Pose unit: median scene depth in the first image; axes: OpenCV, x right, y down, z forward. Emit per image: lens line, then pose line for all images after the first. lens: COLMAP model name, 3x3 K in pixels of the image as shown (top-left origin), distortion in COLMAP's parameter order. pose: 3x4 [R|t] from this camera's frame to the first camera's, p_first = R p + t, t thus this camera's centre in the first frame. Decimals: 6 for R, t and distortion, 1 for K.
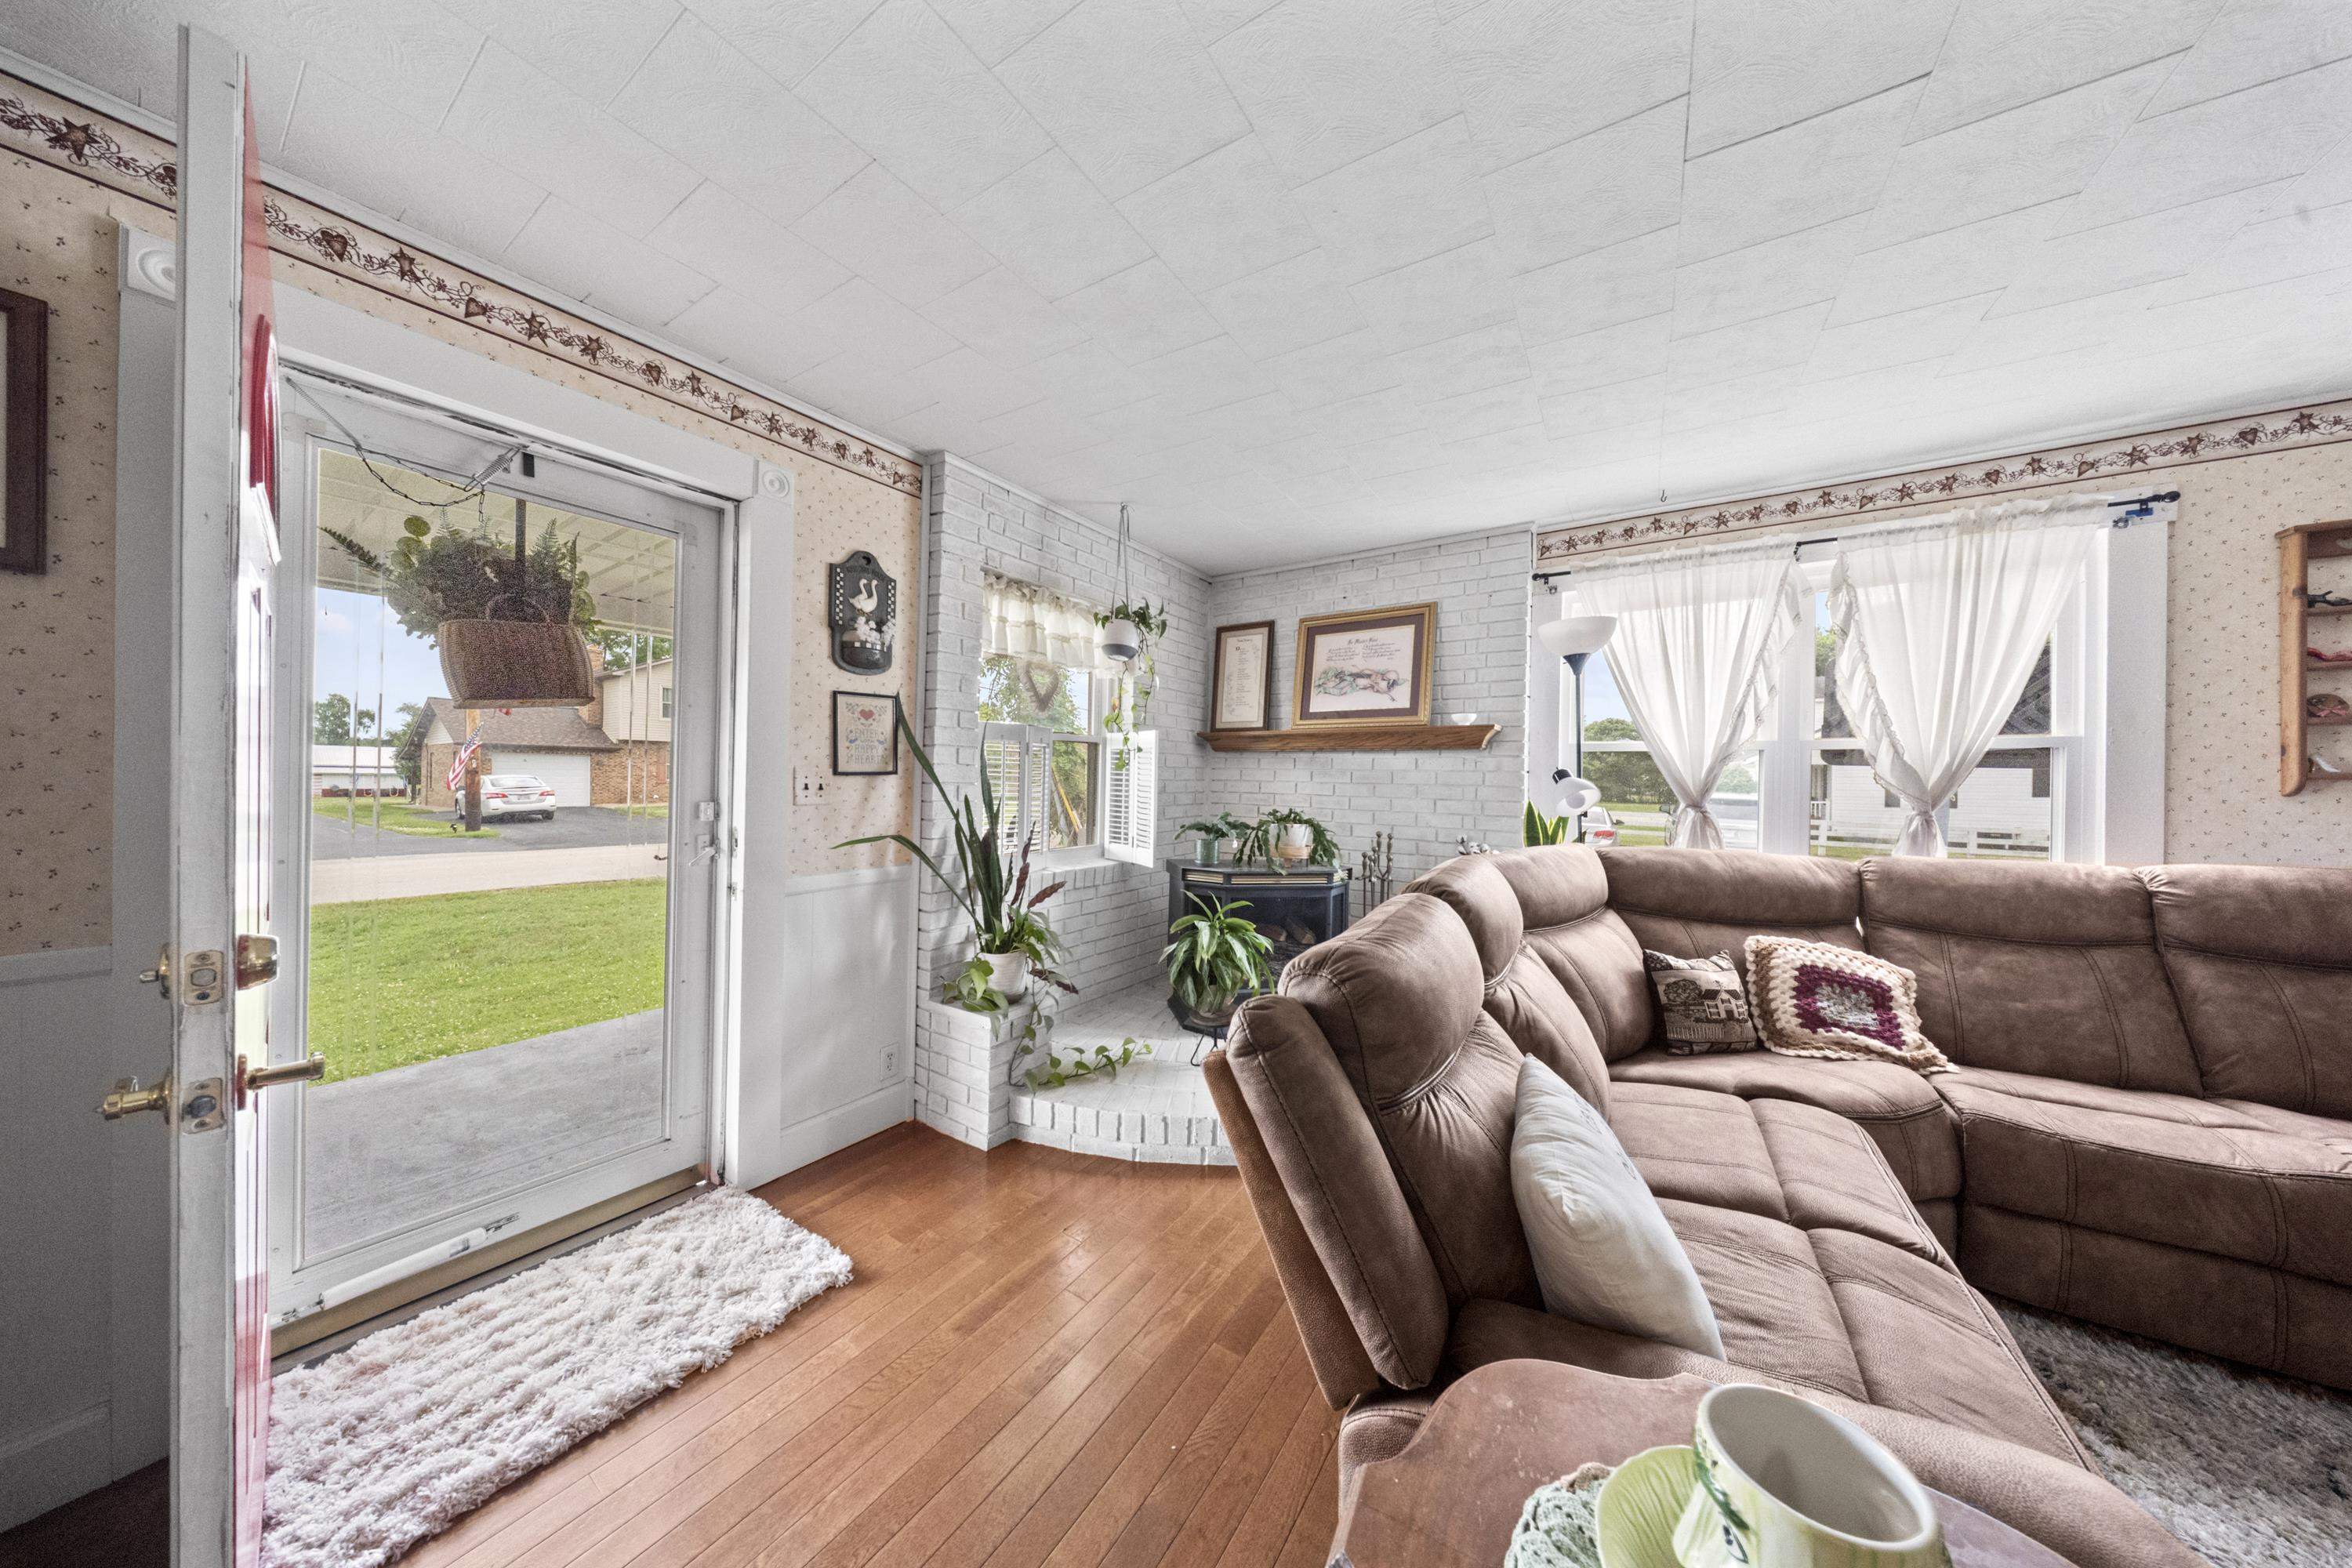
lens RADIAL K [[705.1, 0, 1172.0], [0, 705.1, 785.6], [0, 0, 1]] dist [0.000651, -0.000141]
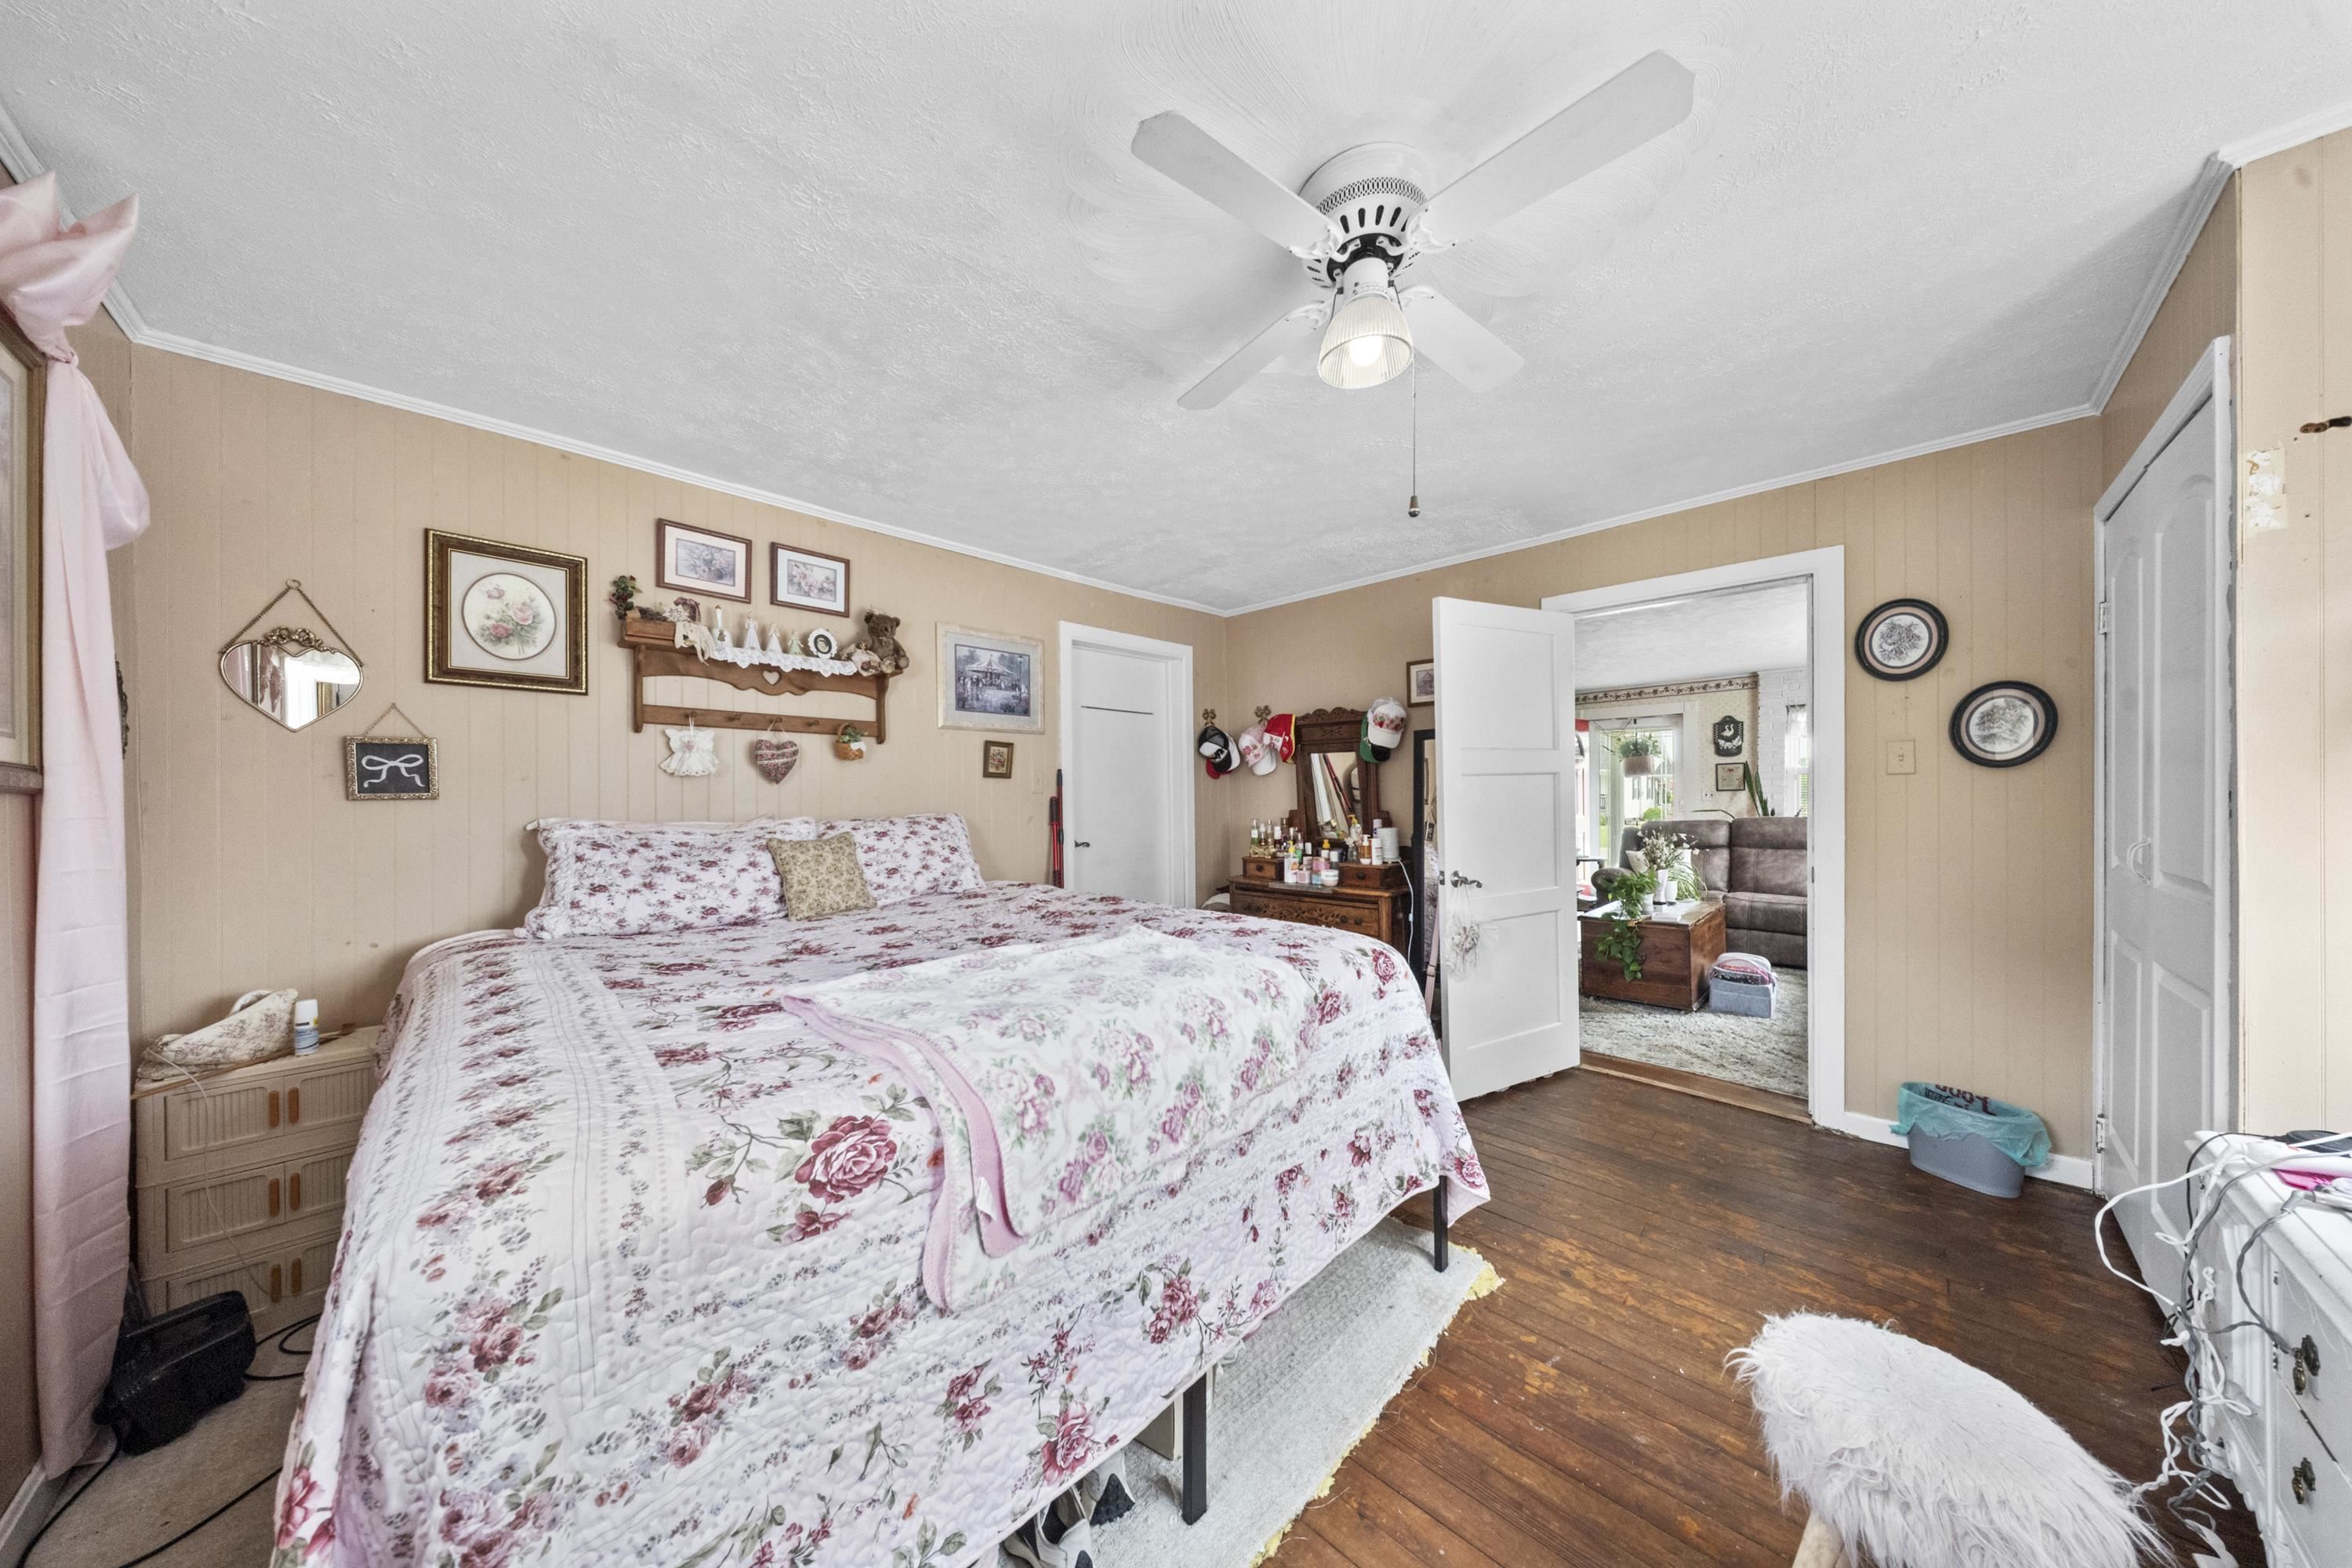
lens RADIAL K [[705.1, 0, 1163.3], [0, 705.1, 795.9], [0, 0, 1]] dist [0.000651, -0.000141]
pose [[-0.190872, -0.014903, -0.981502, 2.774948], [-0.006465, 0.999882, -0.013924, 0.059000], [0.981594, 0.003688, -0.190946, -0.727702]]
